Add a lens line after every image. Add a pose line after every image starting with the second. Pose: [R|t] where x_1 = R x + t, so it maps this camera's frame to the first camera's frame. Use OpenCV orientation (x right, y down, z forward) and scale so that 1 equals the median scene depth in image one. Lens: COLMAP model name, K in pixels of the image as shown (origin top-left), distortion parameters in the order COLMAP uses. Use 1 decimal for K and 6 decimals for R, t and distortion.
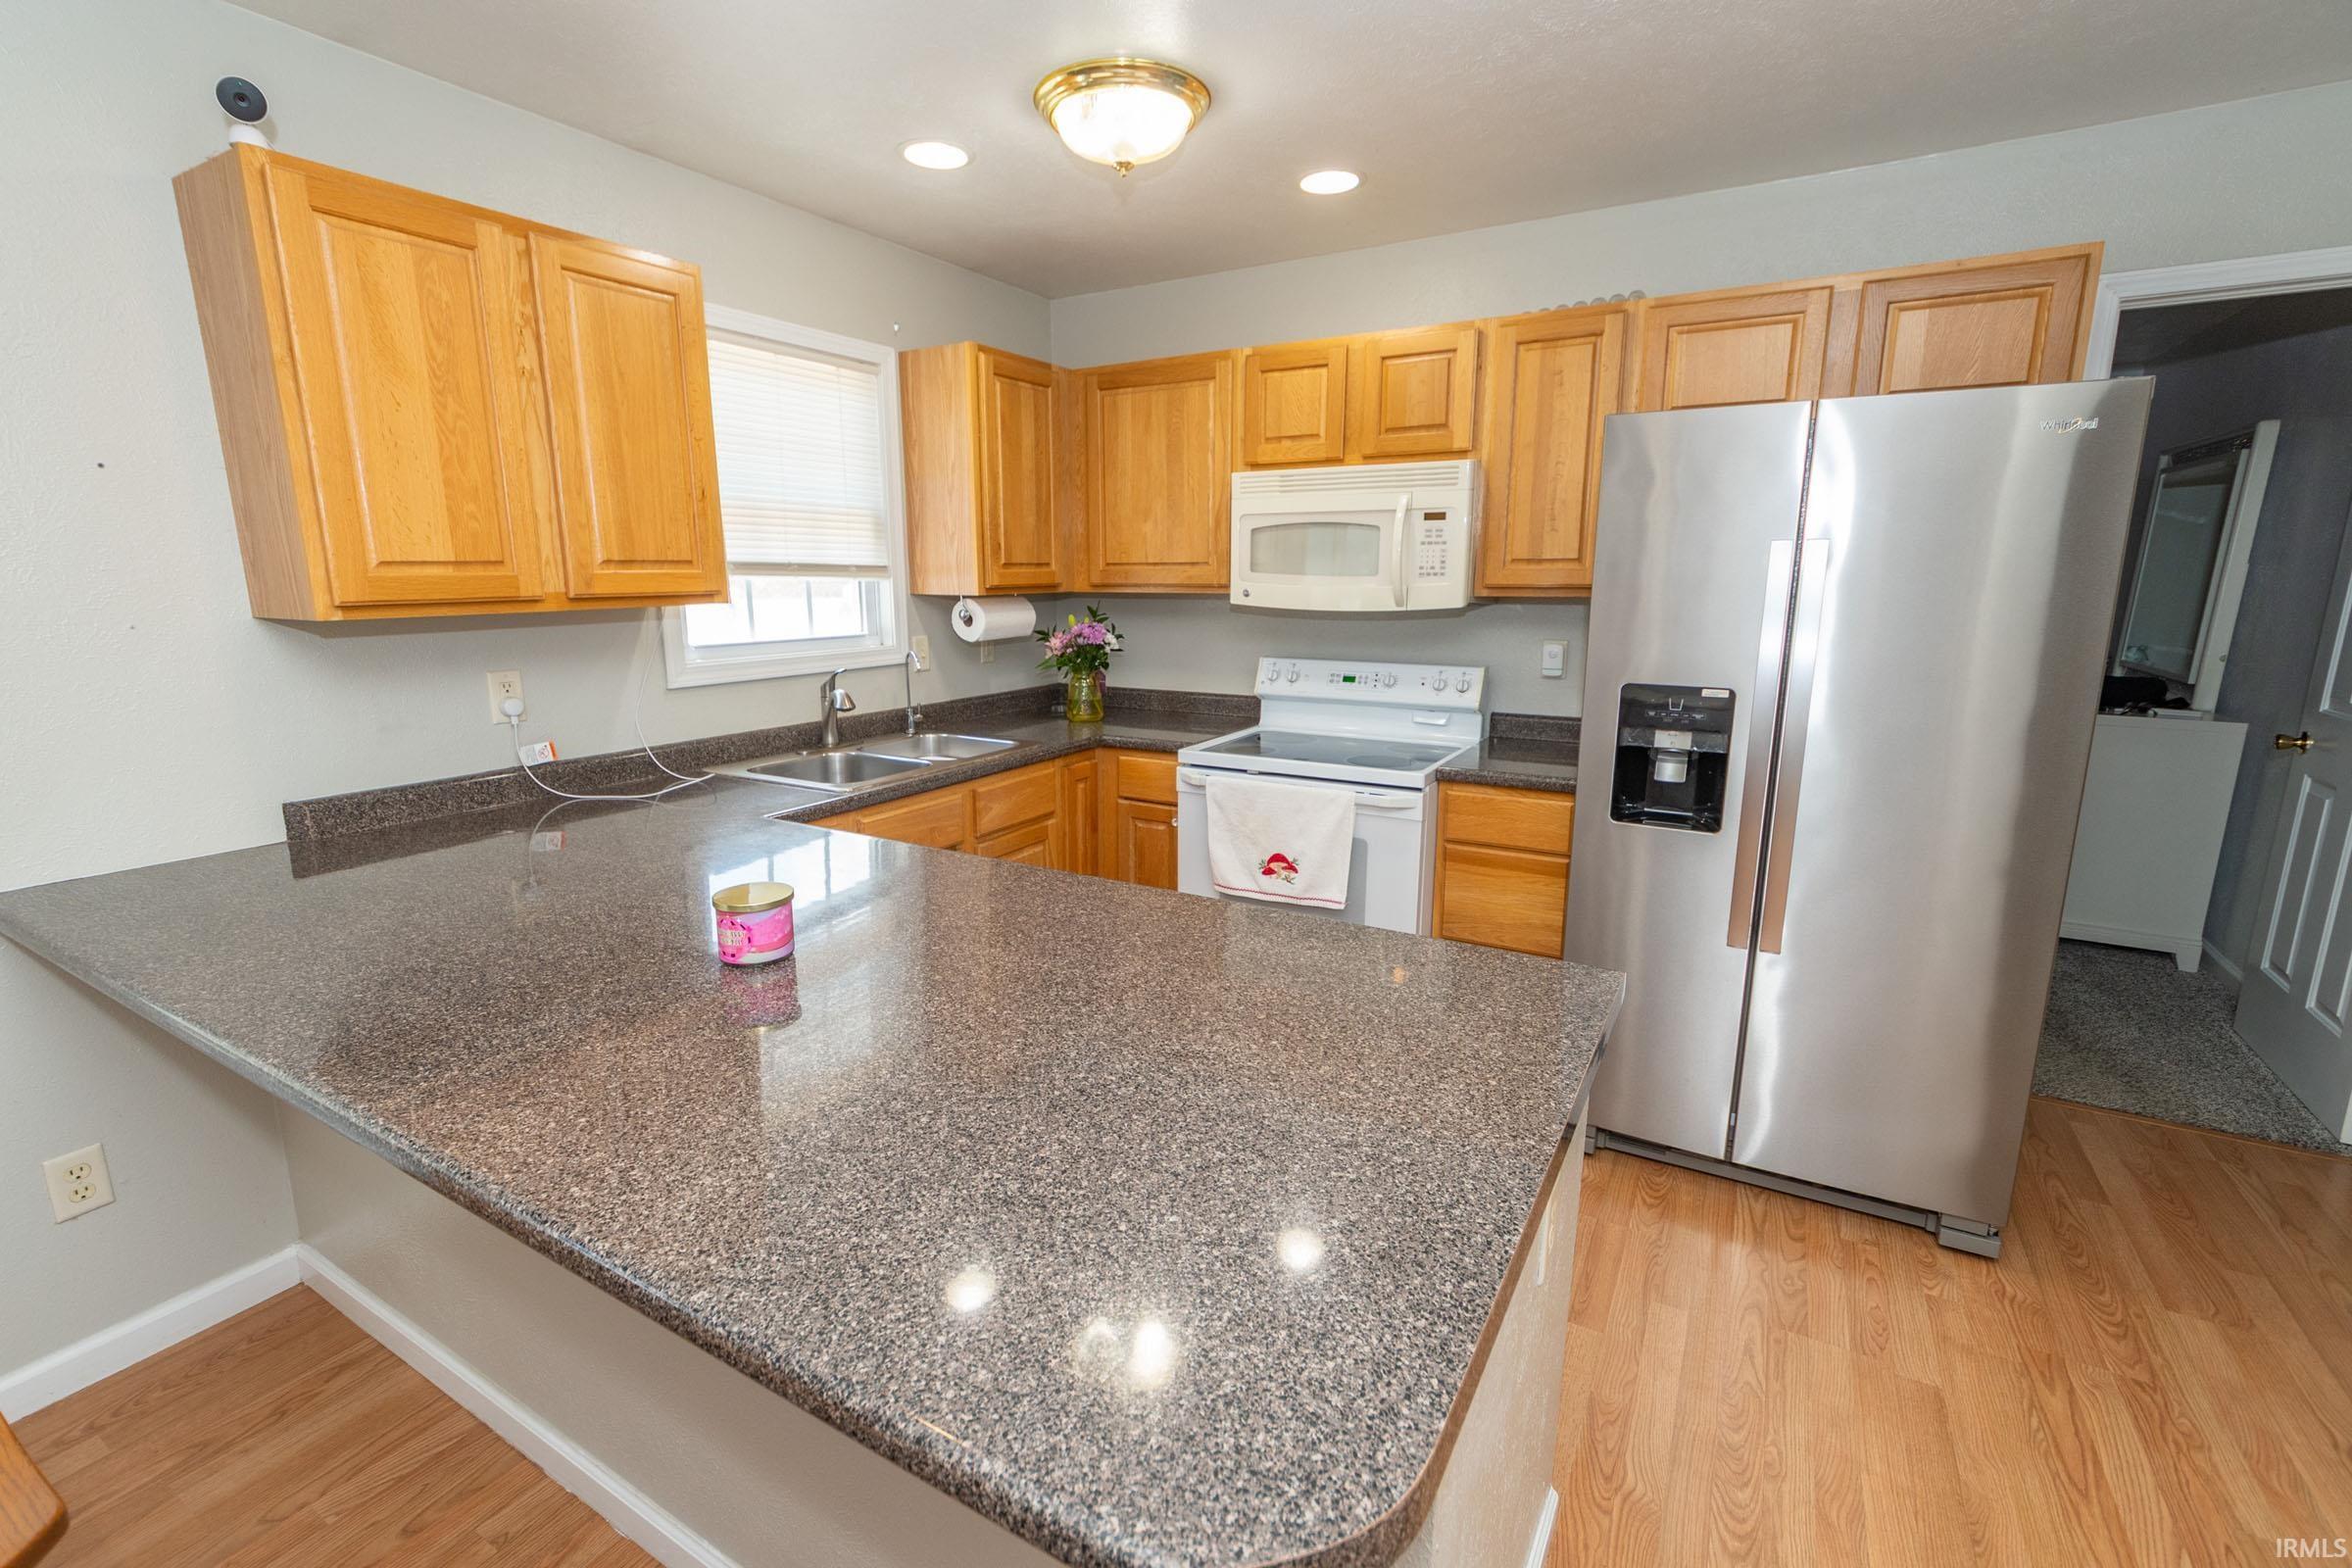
lens RADIAL K [[1049.4, 0, 1123.2], [0, 1049.4, 782.3], [0, 0, 1]] dist [0.006860, -0.003429]
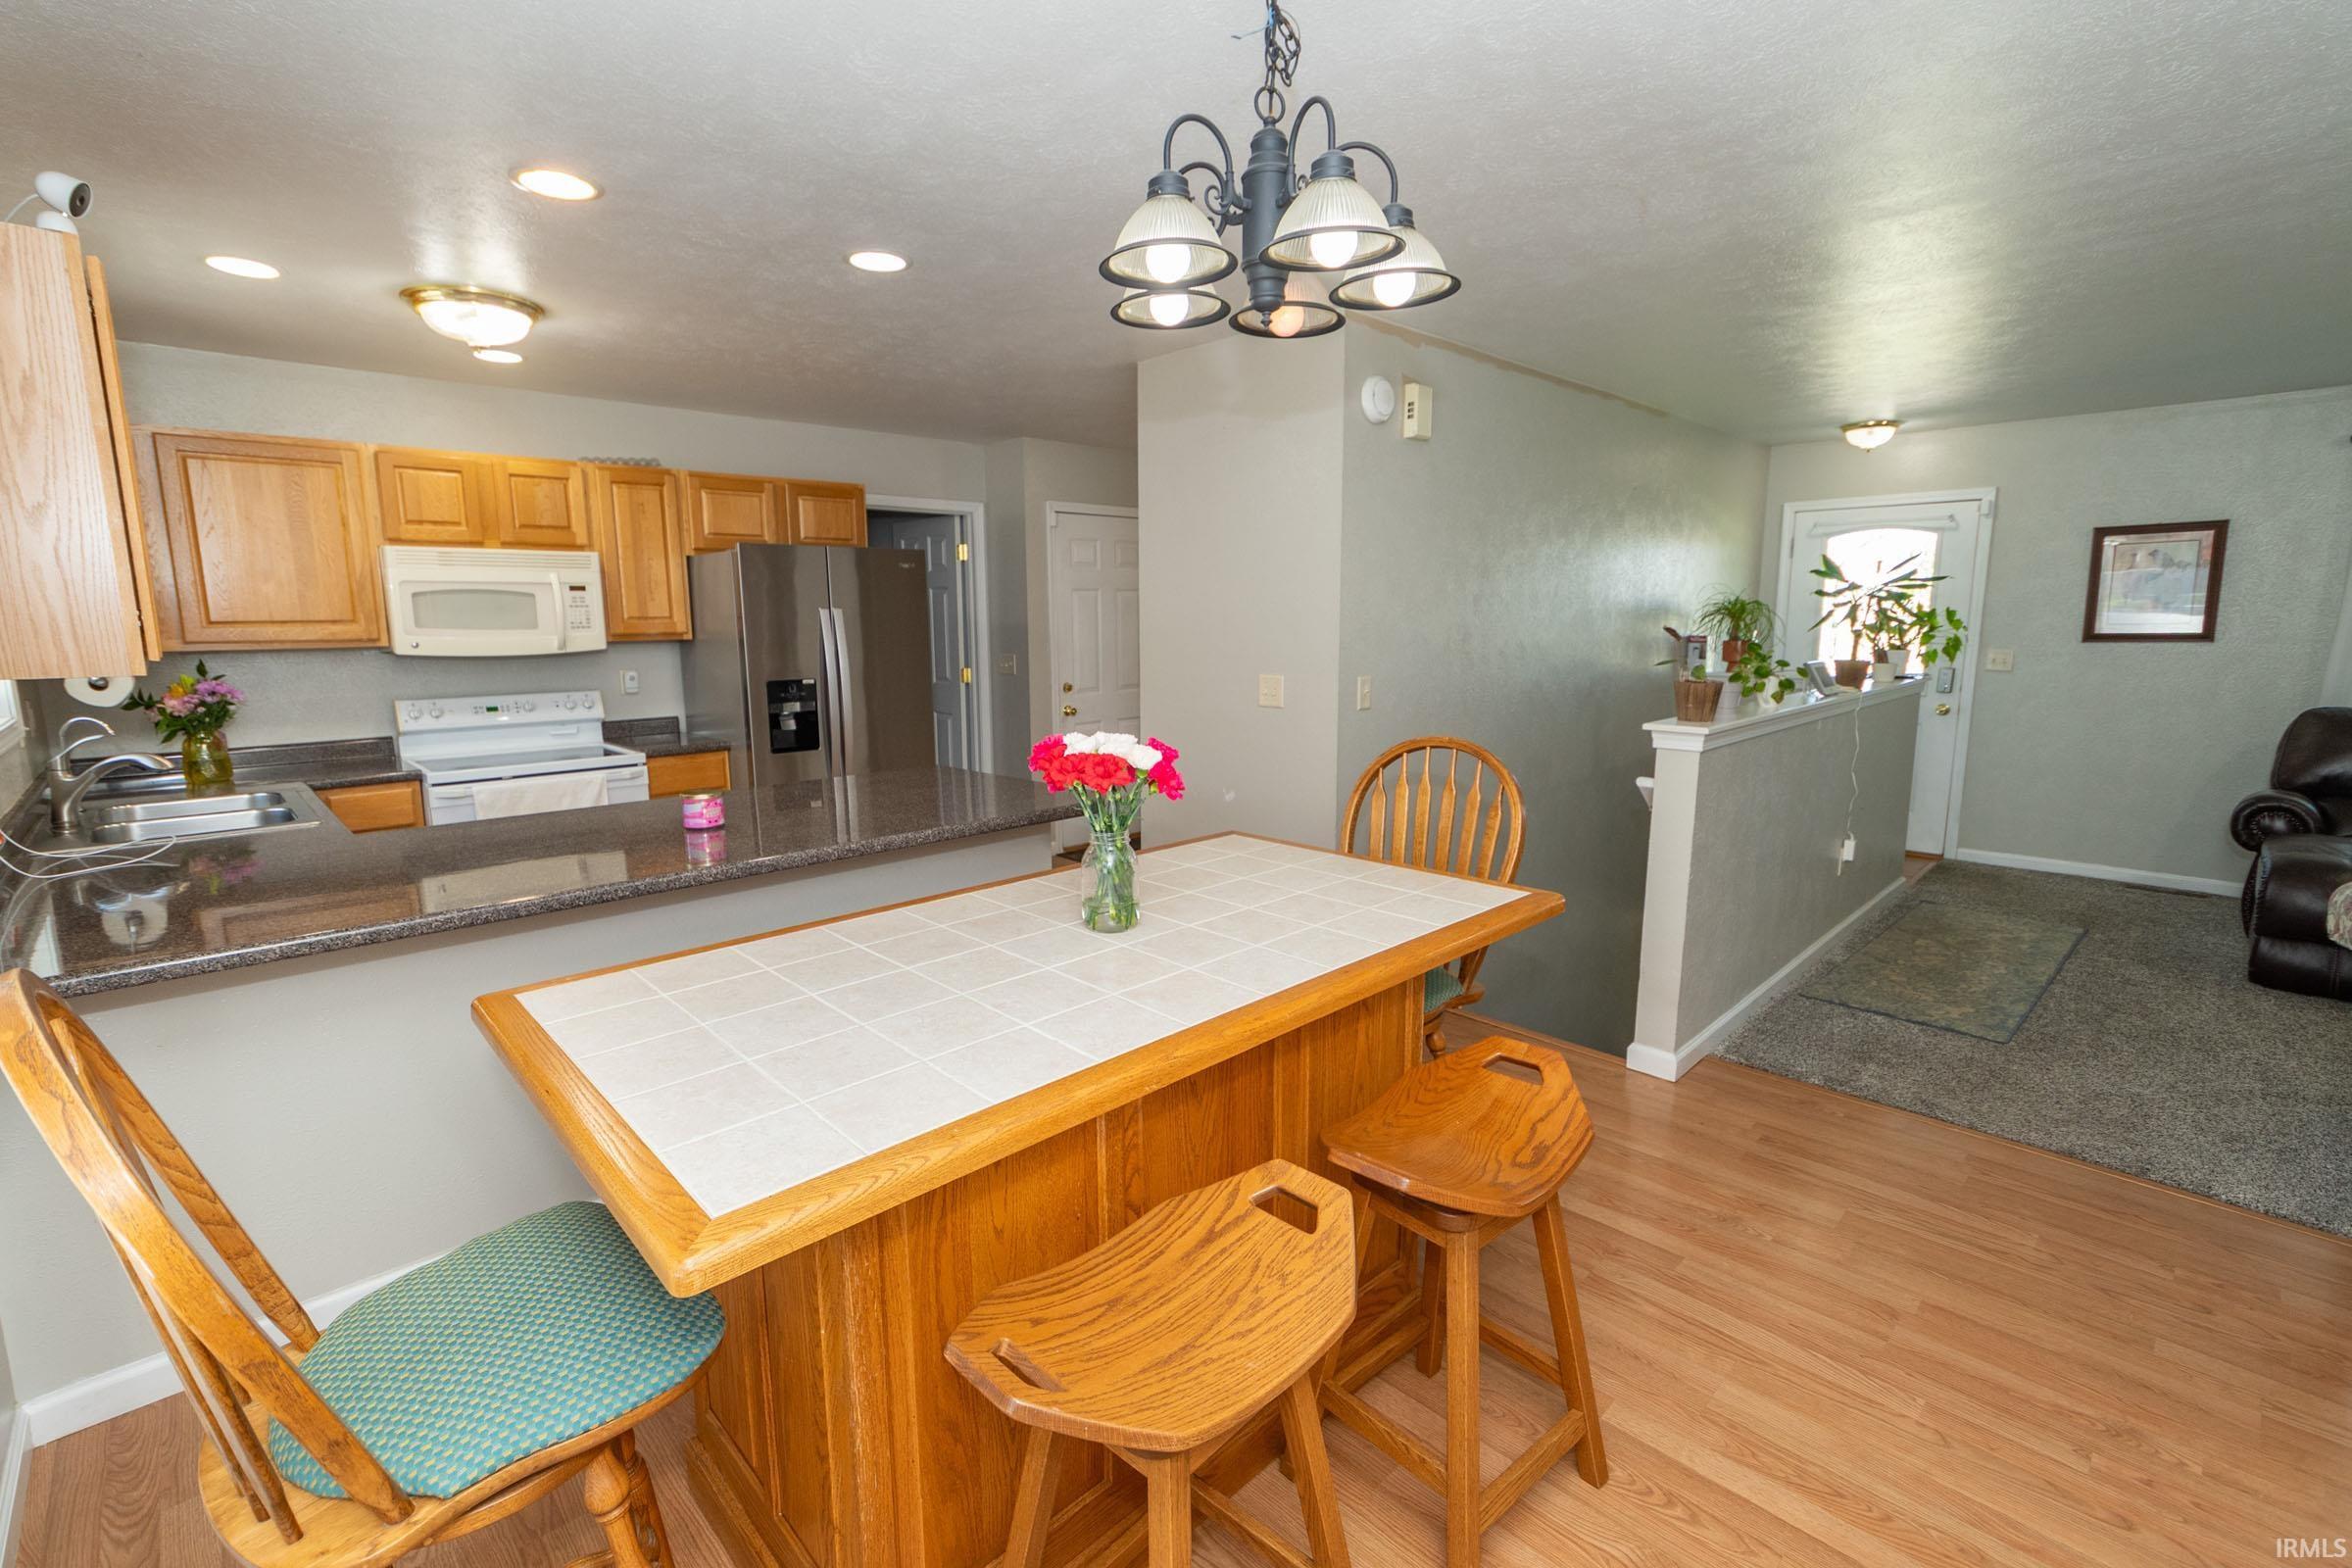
lens RADIAL K [[1049.4, 0, 1180.9], [0, 1049.4, 764.9], [0, 0, 1]] dist [0.006860, -0.003429]
pose [[0.247324, -0.145410, 0.957960, -0.876994], [0.202625, 0.974577, 0.095619, 0.017347], [-0.947509, 0.170458, 0.270500, -0.147606]]
